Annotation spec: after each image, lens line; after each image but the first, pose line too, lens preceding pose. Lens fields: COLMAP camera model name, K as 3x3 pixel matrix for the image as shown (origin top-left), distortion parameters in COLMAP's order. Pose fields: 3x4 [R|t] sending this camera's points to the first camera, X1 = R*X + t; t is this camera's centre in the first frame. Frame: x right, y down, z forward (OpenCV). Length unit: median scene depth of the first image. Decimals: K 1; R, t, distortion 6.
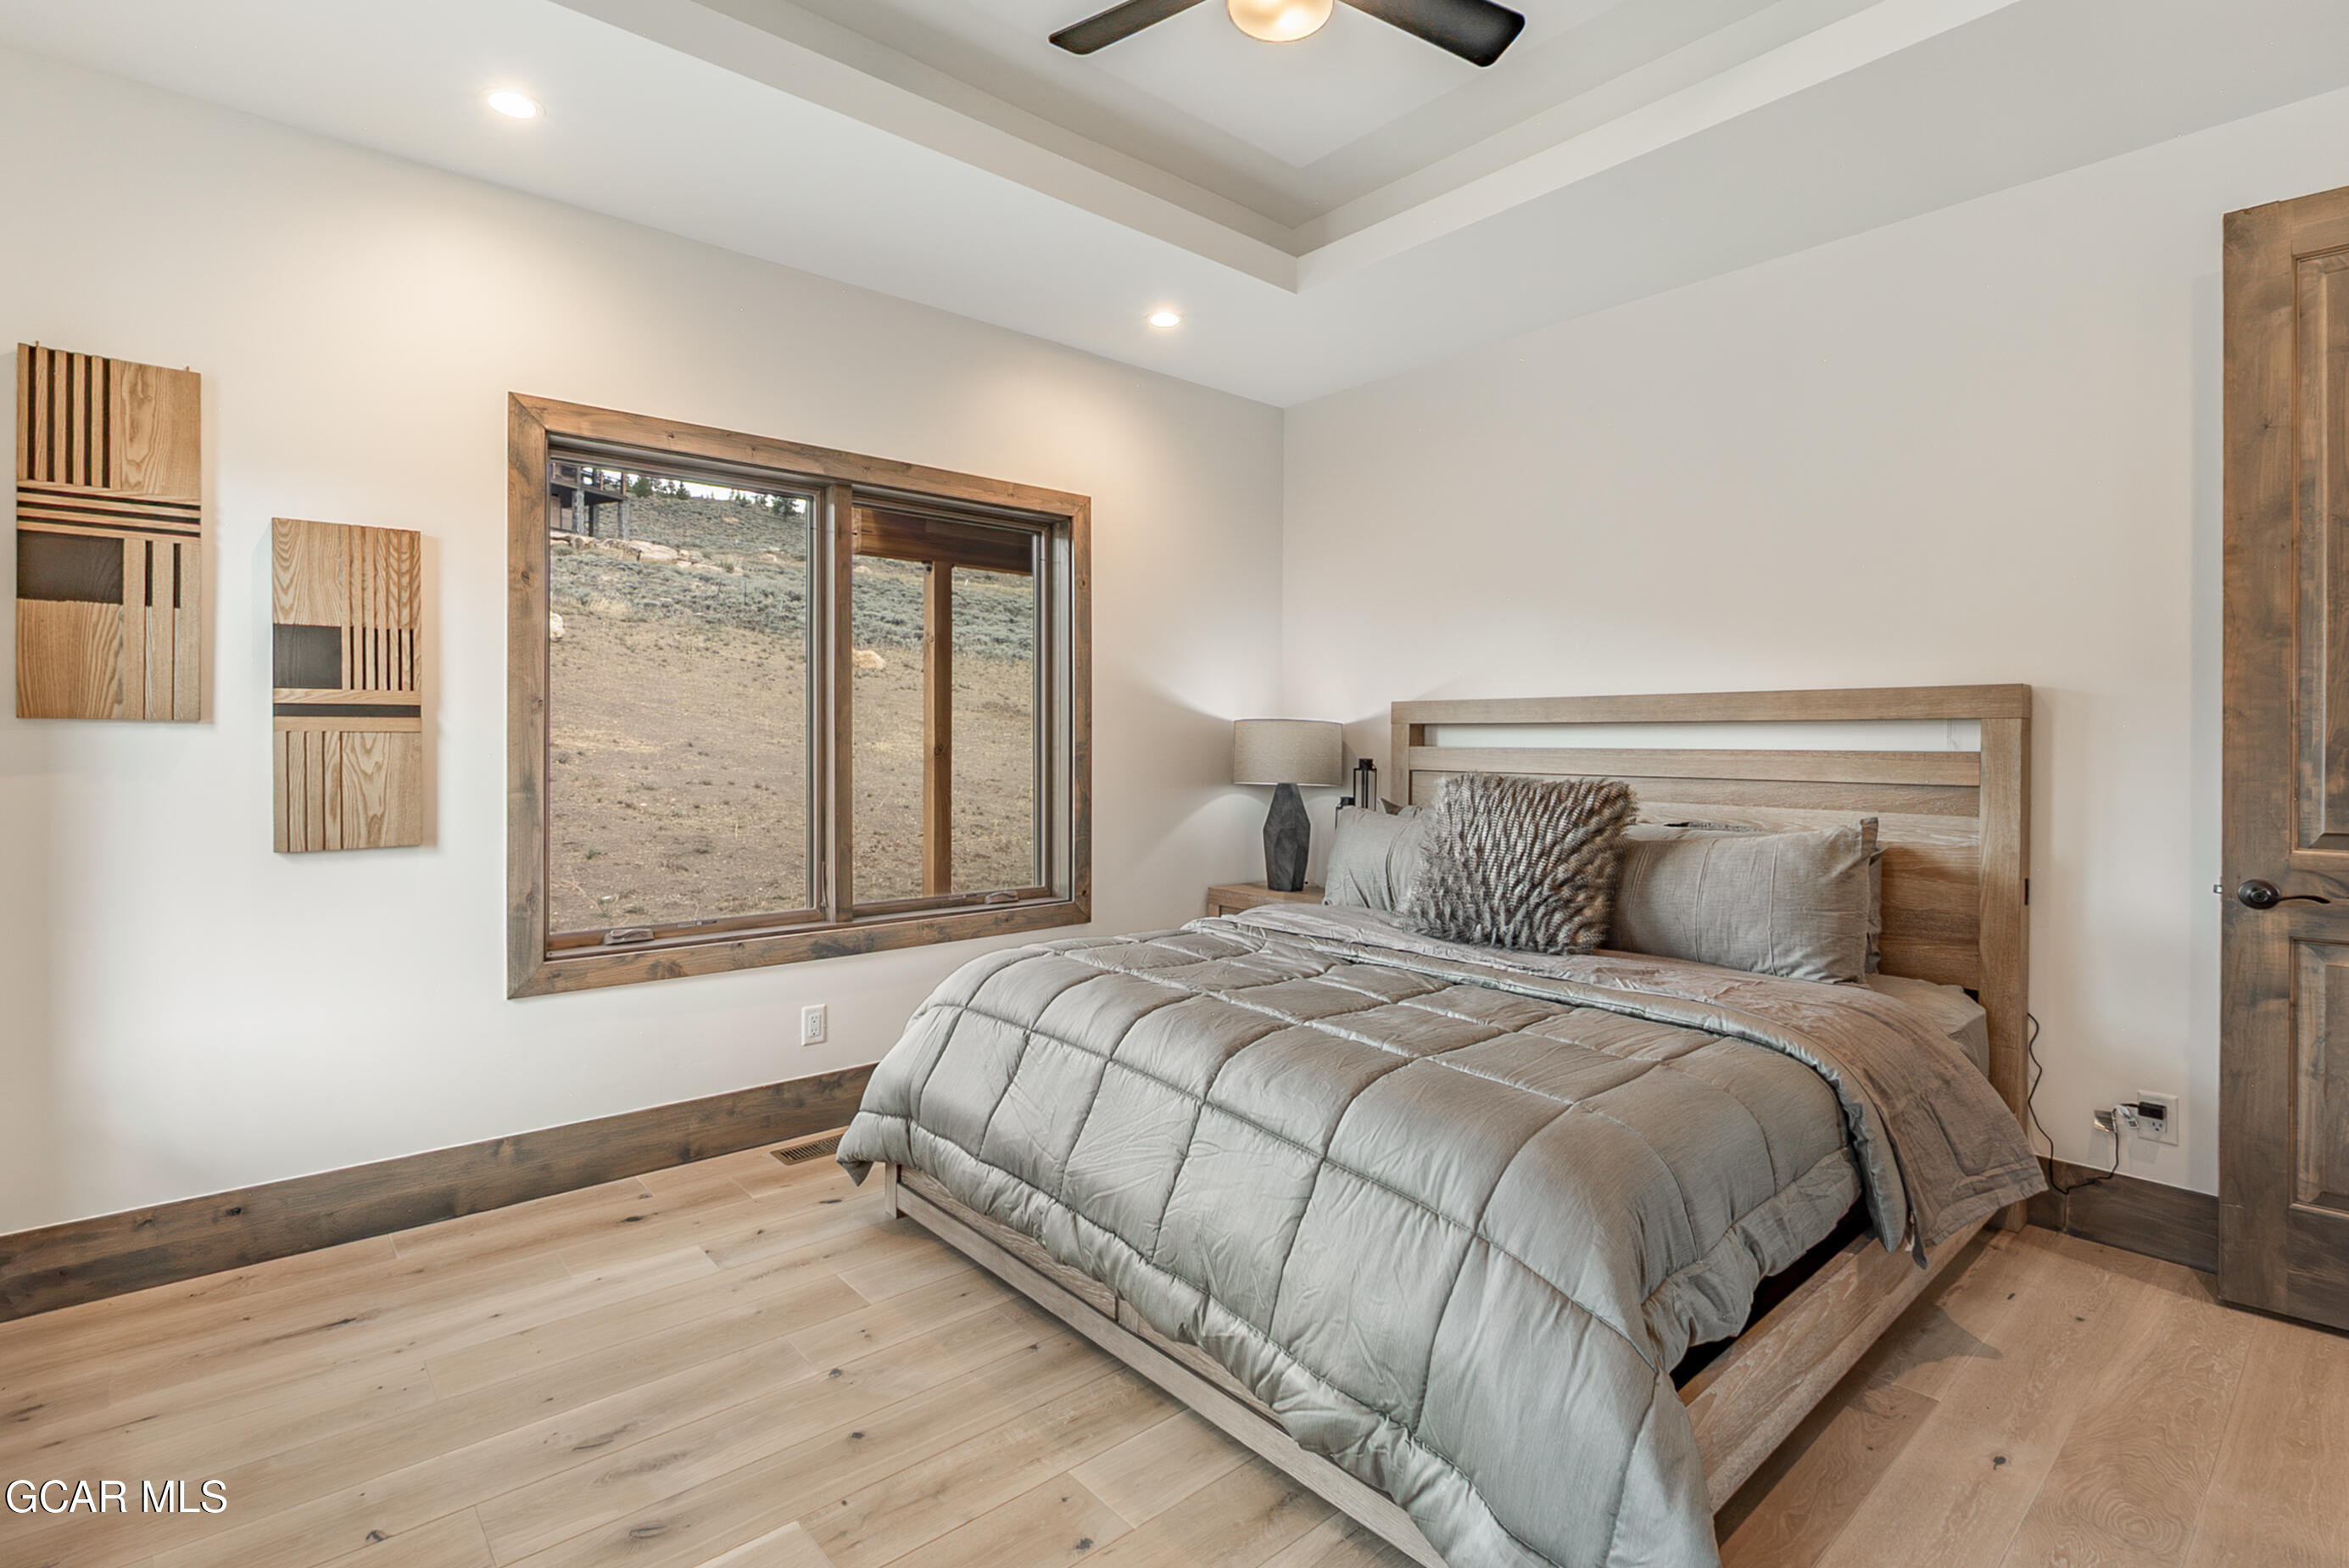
lens RADIAL K [[1109.7, 0, 1166.3], [0, 1109.7, 782.5], [0, 0, 1]] dist [-0.004277, 0.000806]
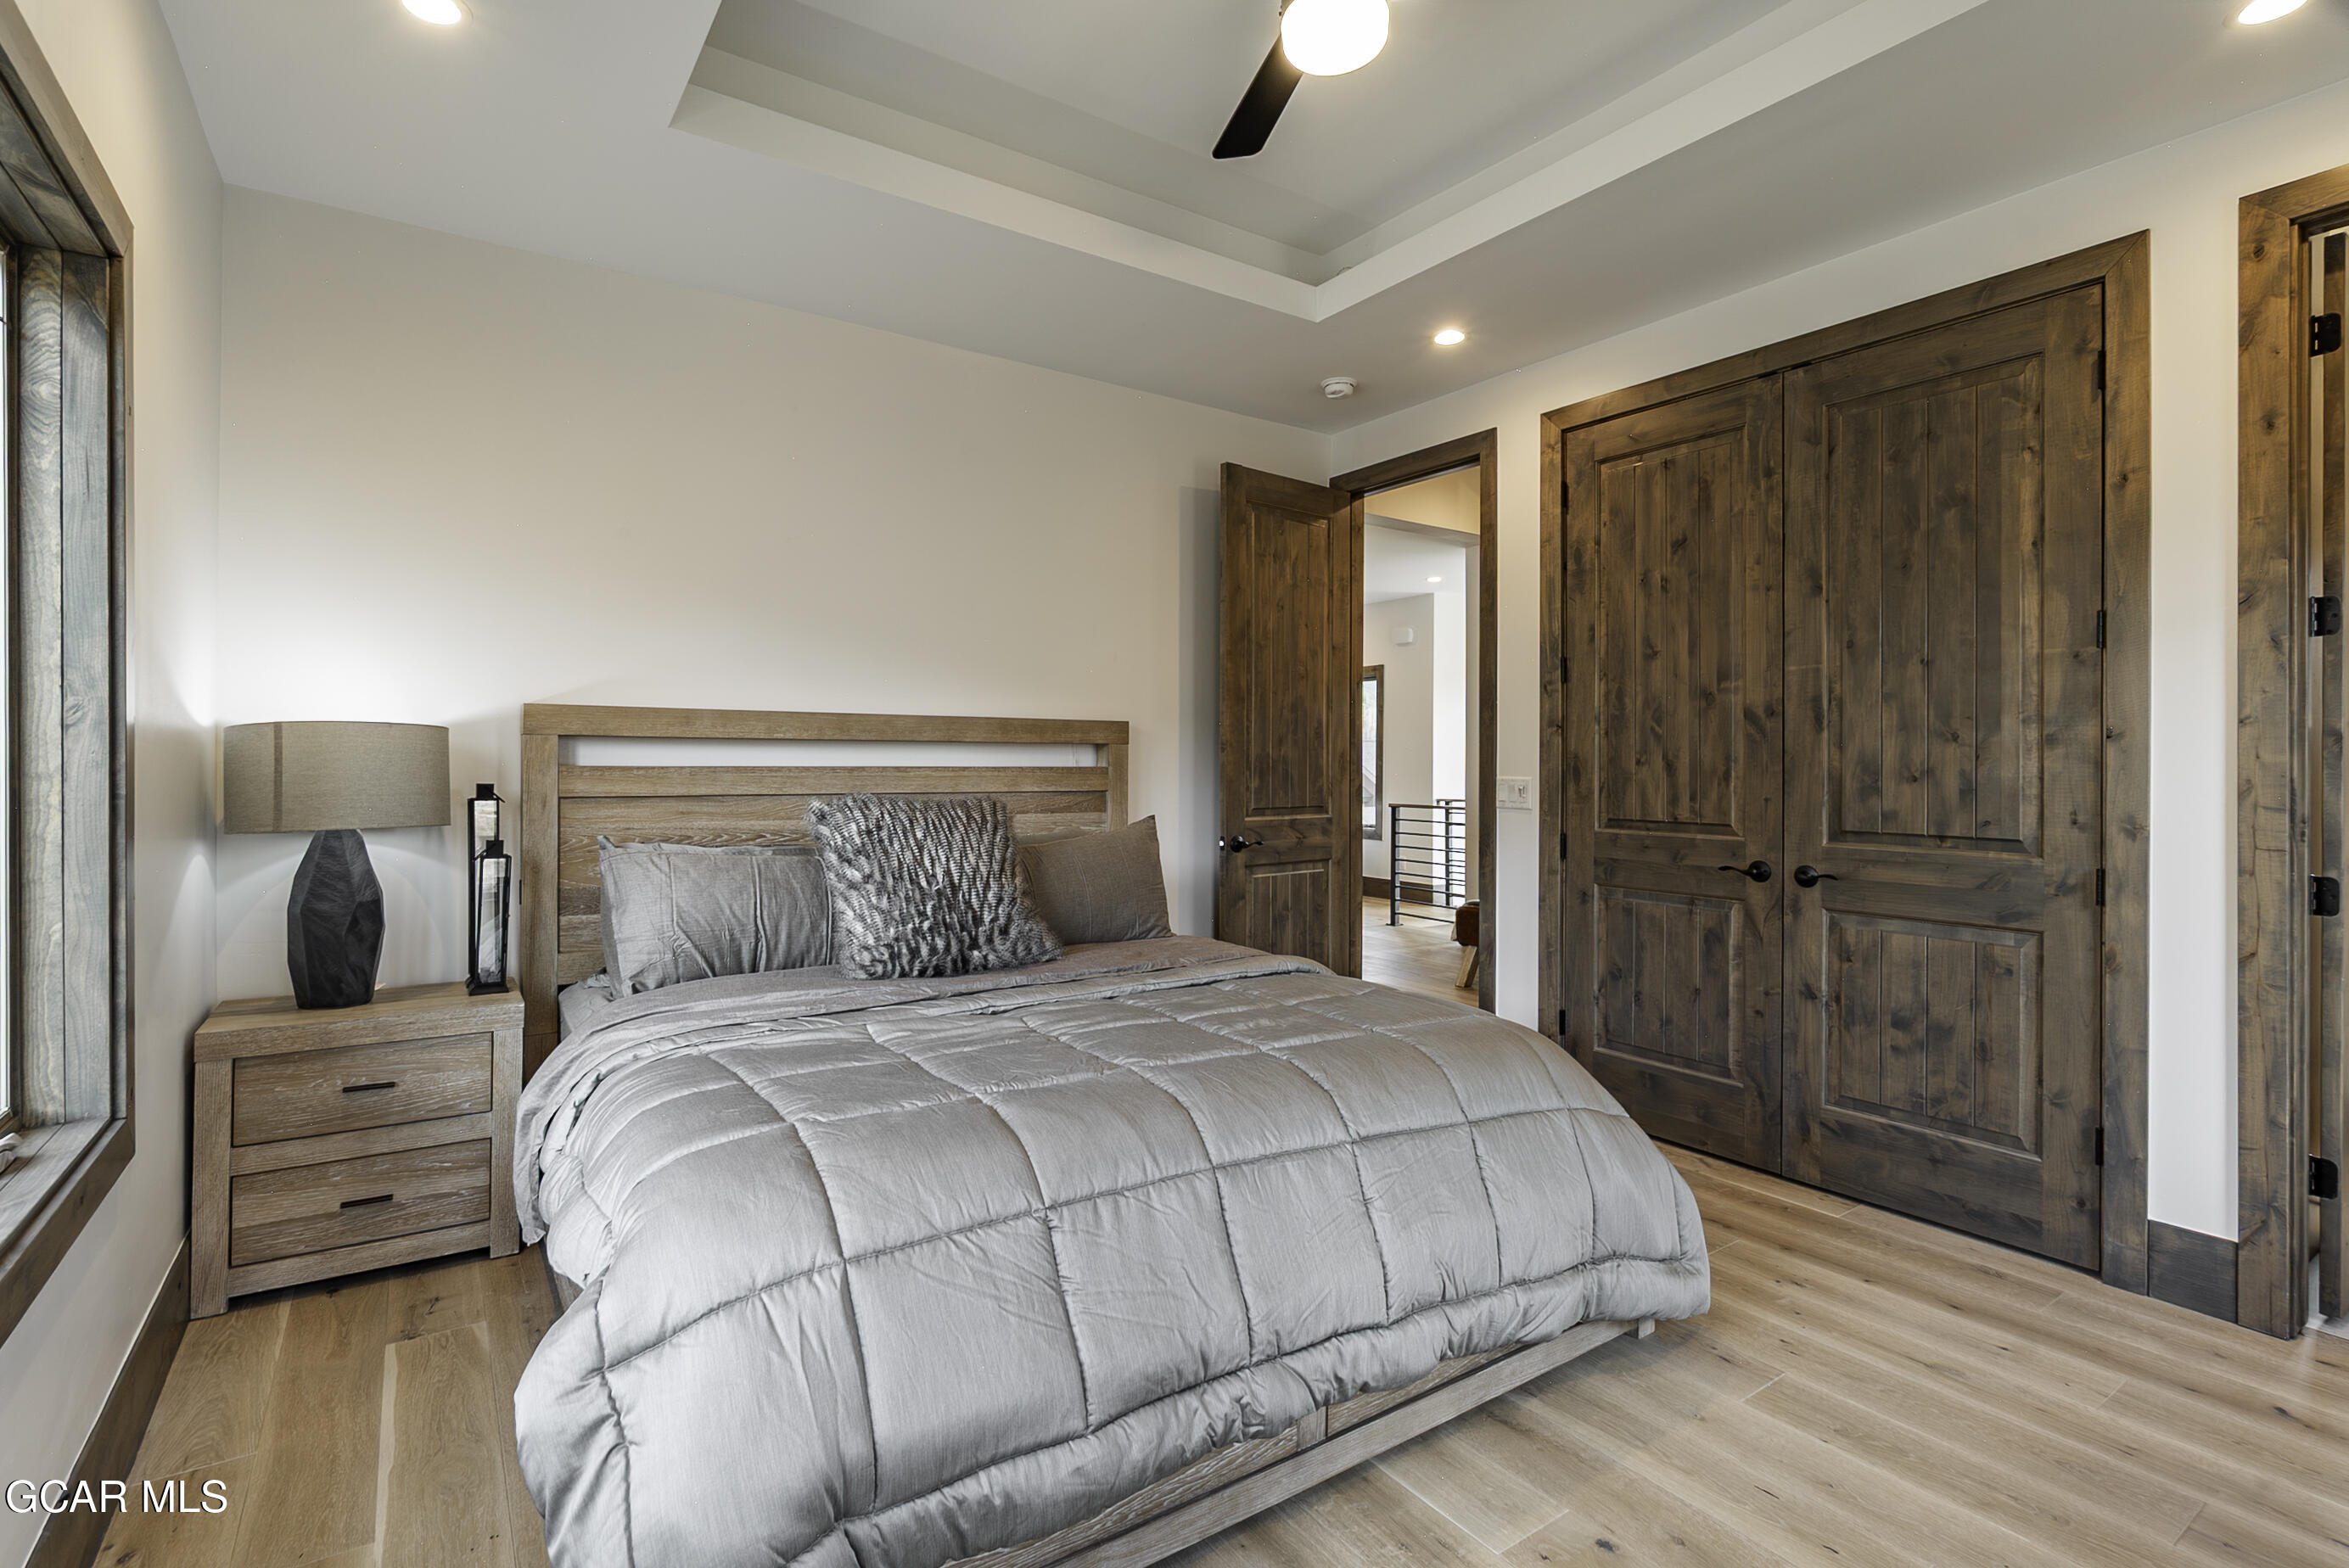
lens RADIAL K [[1094.5, 0, 1139.8], [0, 1094.5, 790.5], [0, 0, 1]] dist [-0.001490, 0.000031]
pose [[0.123751, -0.032258, 0.991789, -0.704840], [0.032376, 0.999071, 0.028455, -0.037478], [-0.991785, 0.028588, 0.124680, 0.809221]]
